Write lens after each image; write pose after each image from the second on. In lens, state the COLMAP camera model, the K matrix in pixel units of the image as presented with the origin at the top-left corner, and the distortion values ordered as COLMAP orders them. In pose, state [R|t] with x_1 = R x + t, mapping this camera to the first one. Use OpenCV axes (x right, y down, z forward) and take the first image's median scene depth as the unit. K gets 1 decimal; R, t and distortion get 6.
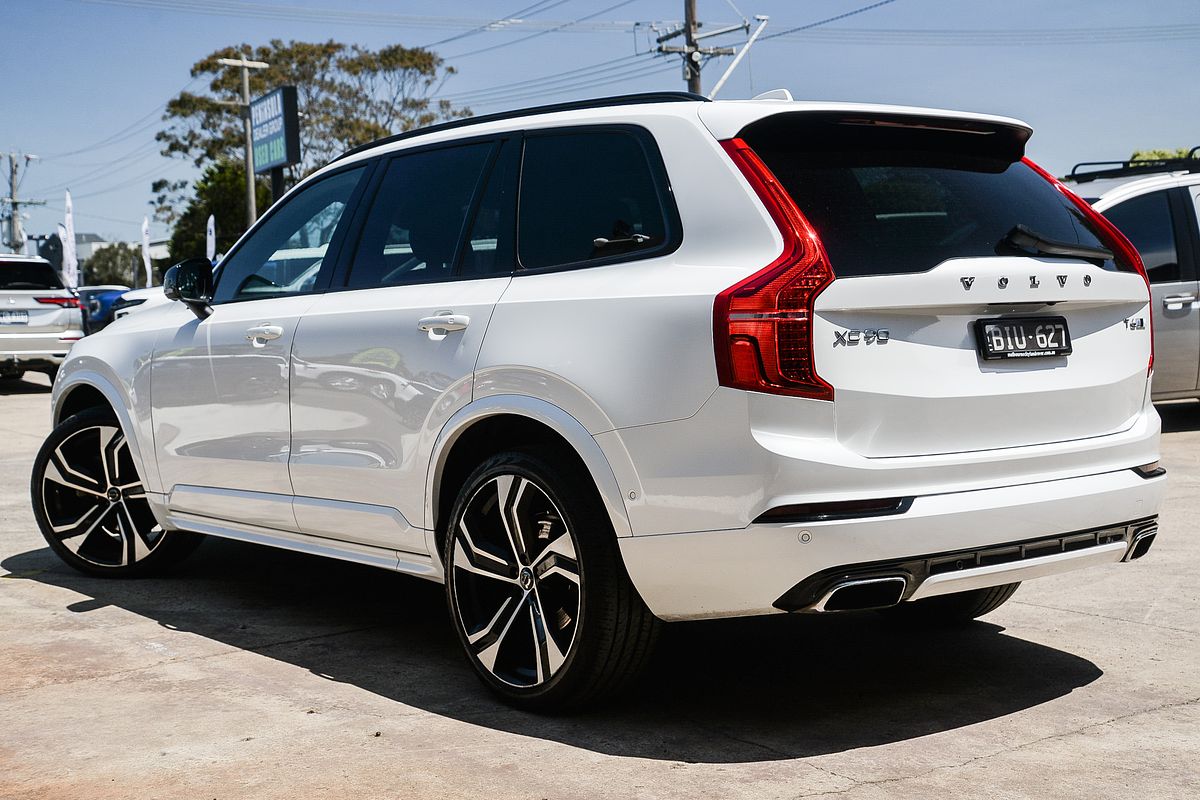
lens RADIAL K [[1576.5, 0, 599.2], [0, 1576.5, 396.0], [0, 0, 1]] dist [0.017045, 0.000000]
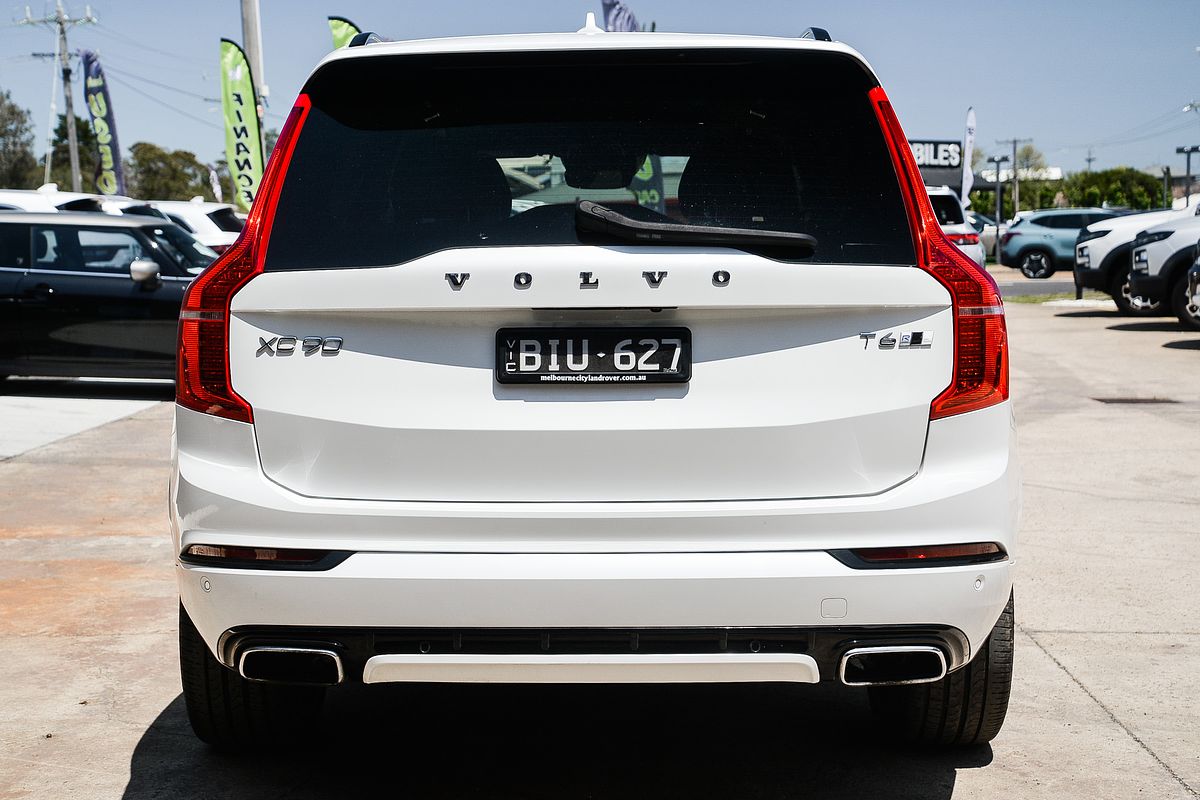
lens RADIAL K [[1803.1, 0, 599.7], [0, 1803.1, 407.7], [0, 0, 1]] dist [0.152414, 0.000000]
pose [[0.788601, 0.071138, -0.610777, 0.801942], [-0.046390, 0.997338, 0.056265, -0.061204], [0.613153, -0.016036, 0.789801, 0.345883]]
